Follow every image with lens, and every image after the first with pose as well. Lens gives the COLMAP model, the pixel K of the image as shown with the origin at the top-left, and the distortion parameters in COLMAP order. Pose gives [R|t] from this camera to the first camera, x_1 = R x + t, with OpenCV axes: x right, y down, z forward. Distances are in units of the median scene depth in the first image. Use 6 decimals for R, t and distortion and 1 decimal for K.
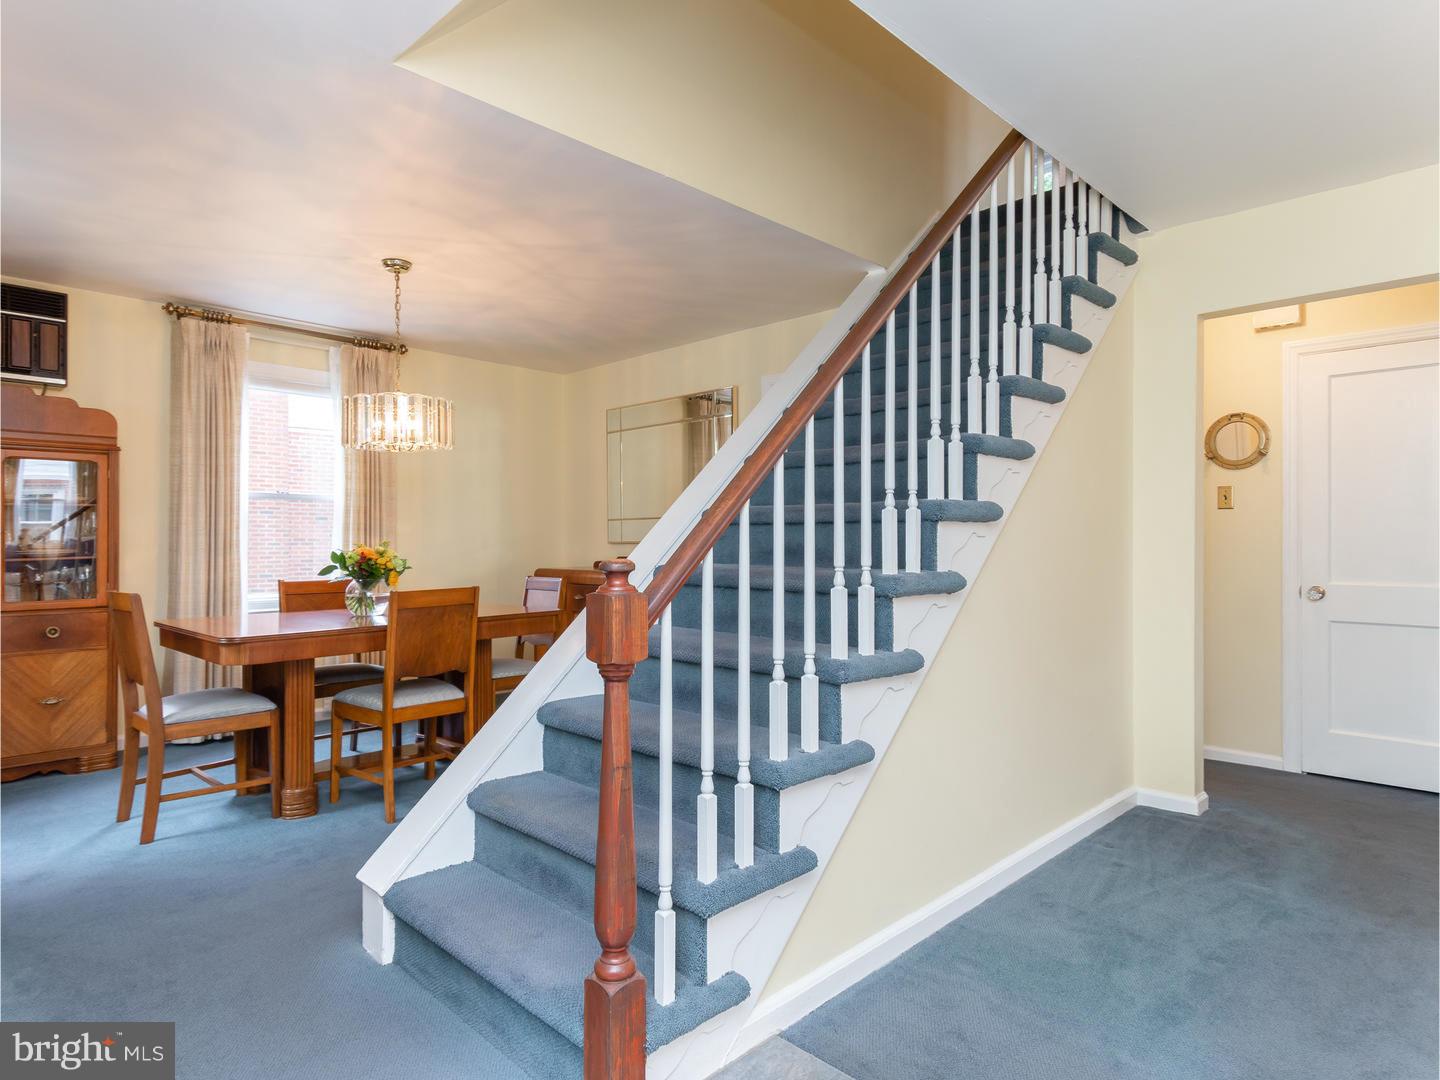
lens RADIAL K [[839.5, 0, 718.7], [0, 839.5, 540.2], [0, 0, 1]] dist [0.016678, -0.001650]
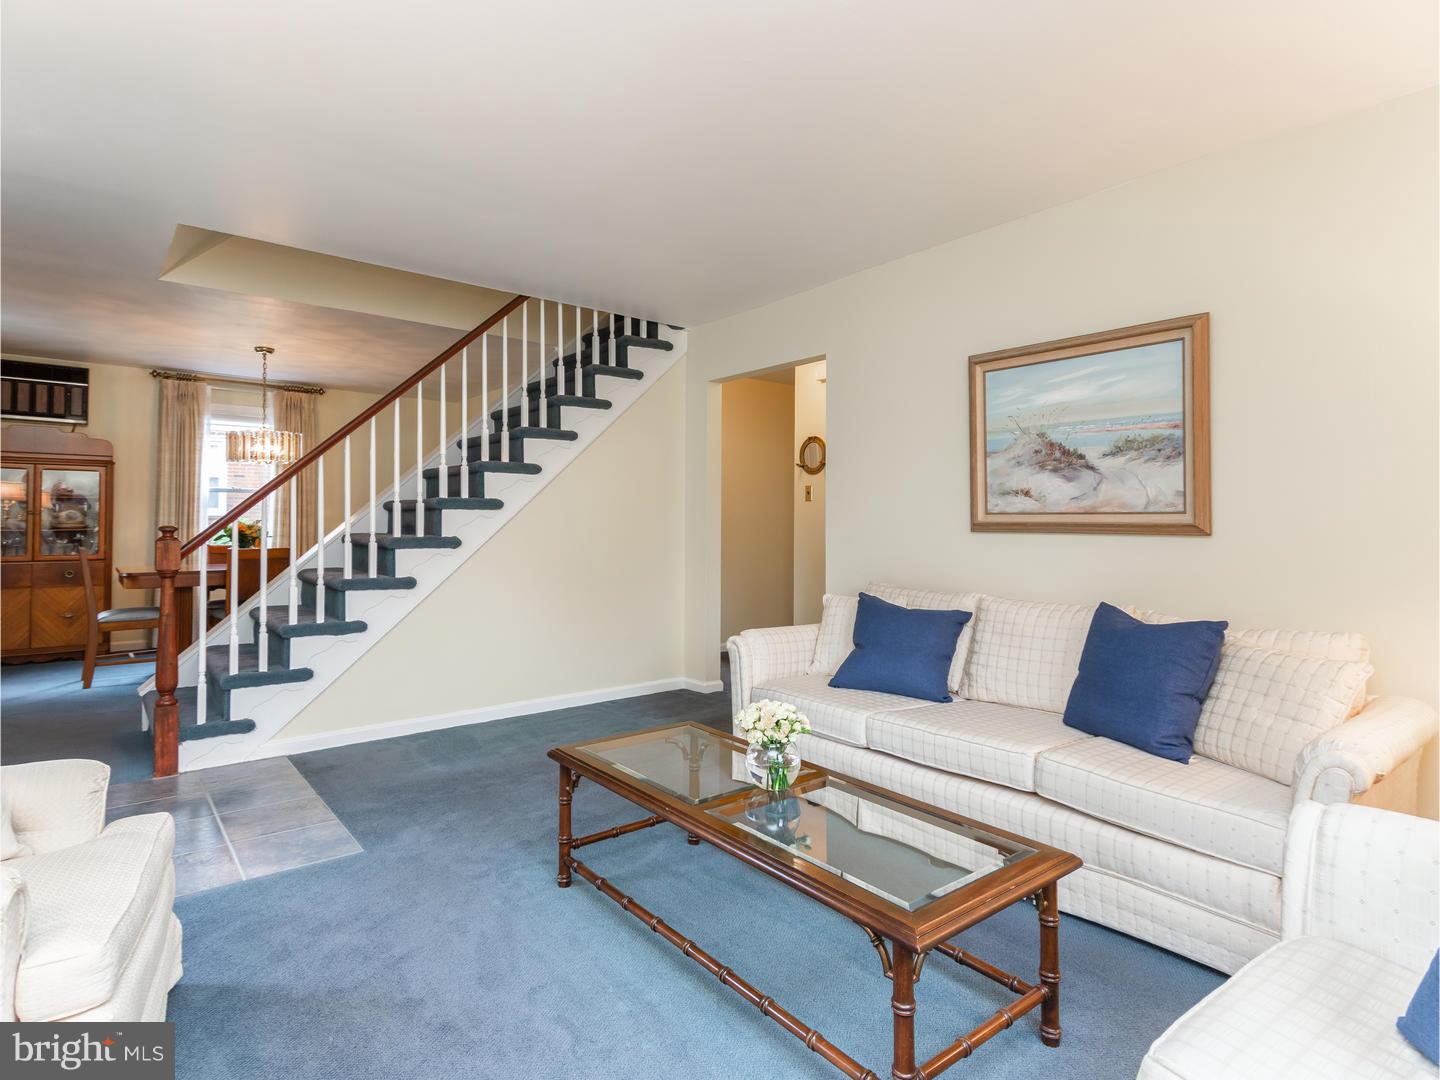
lens RADIAL K [[775.7, 0, 737.4], [0, 775.7, 512.6], [0, 0, 1]] dist [0.005630, 0.000075]
pose [[0.995577, 0.003440, -0.093891, 0.608960], [-0.004809, 0.999885, -0.014357, 0.003411], [0.093830, 0.014745, 0.995479, -0.367569]]
